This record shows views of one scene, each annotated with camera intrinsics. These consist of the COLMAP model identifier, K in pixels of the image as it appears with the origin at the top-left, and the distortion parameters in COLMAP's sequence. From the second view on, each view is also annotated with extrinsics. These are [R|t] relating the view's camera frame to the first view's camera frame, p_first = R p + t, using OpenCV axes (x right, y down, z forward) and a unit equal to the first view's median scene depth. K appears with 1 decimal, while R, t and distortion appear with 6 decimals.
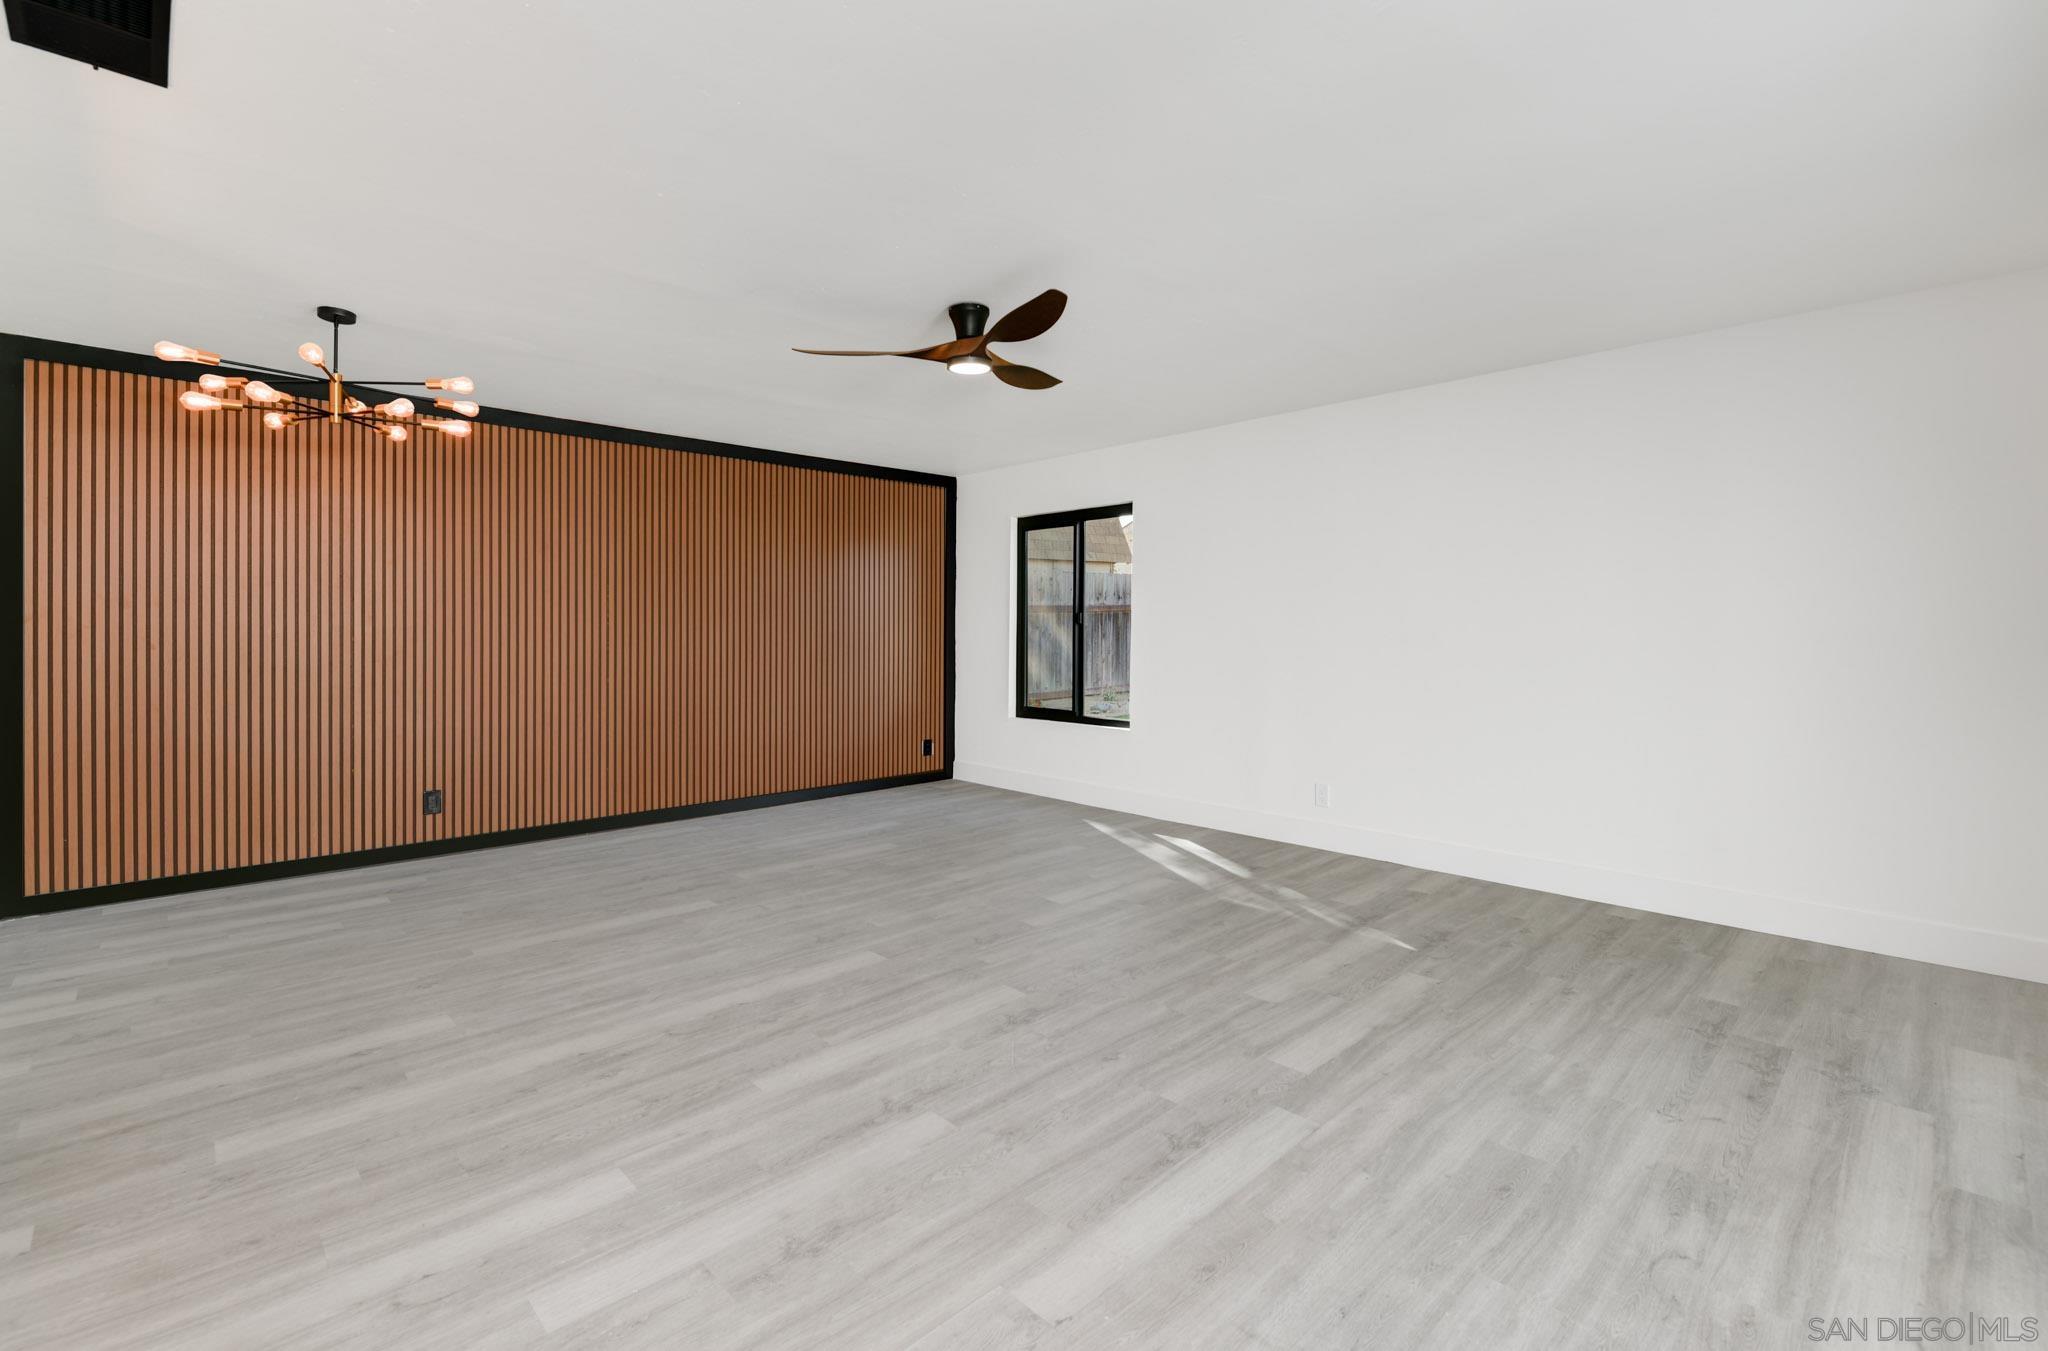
lens RADIAL K [[903.4, 0, 1002.4], [0, 903.4, 631.0], [0, 0, 1]] dist [0.002500, 0.000197]
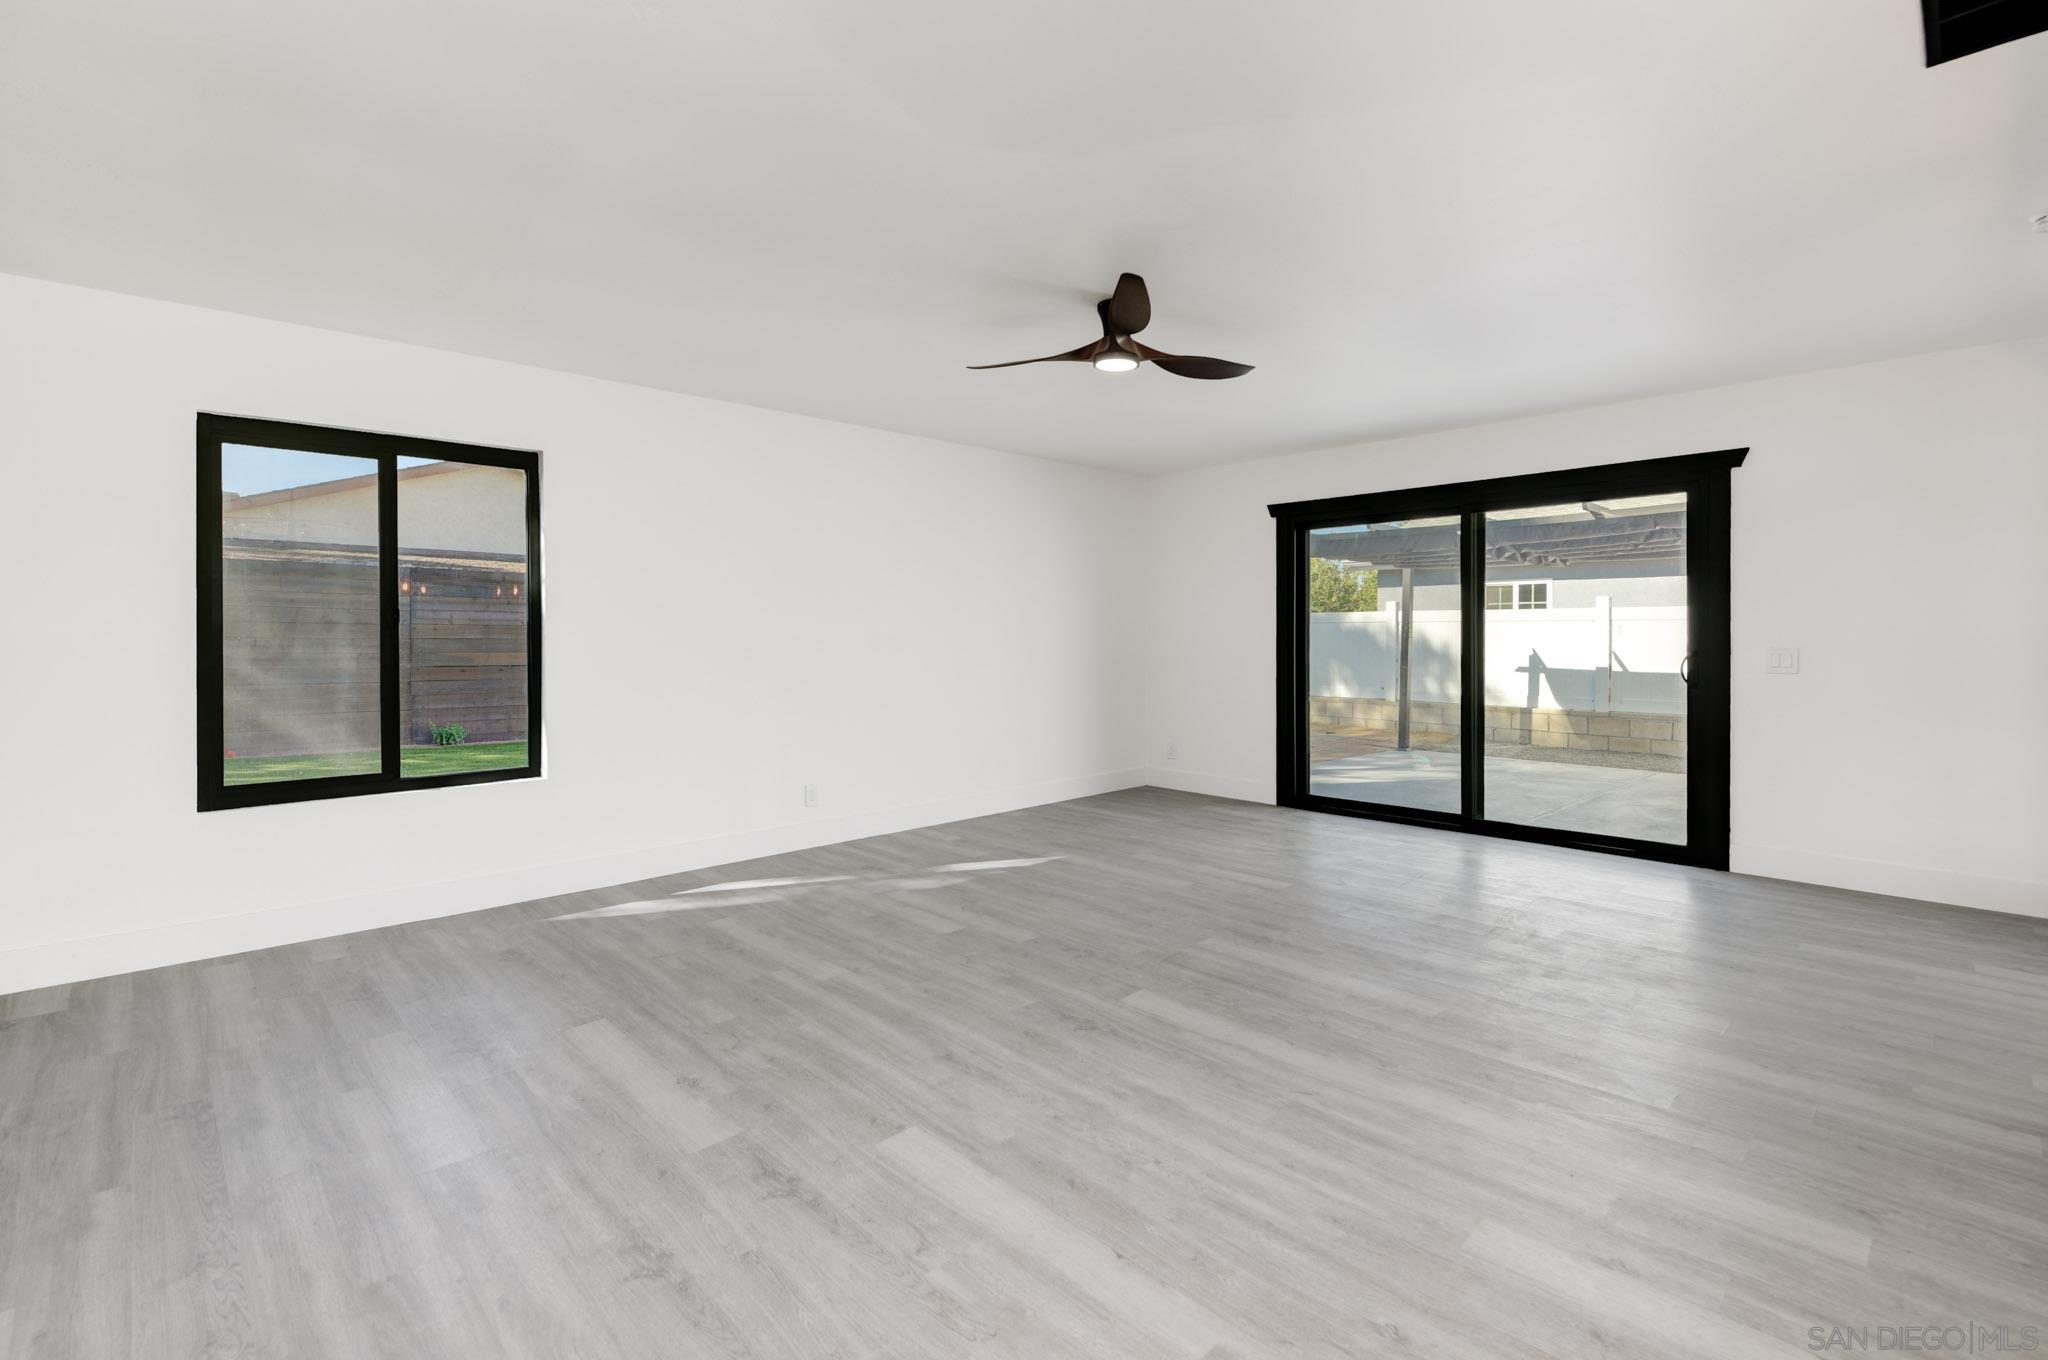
lens RADIAL K [[945.2, 0, 1062.7], [0, 945.2, 642.6], [0, 0, 1]] dist [0.000883, 0.000077]
pose [[-0.052236, -0.006725, 0.998612, -1.160530], [0.008056, 0.999942, 0.007156, 0.005348], [-0.998602, 0.008418, -0.052179, 1.219151]]
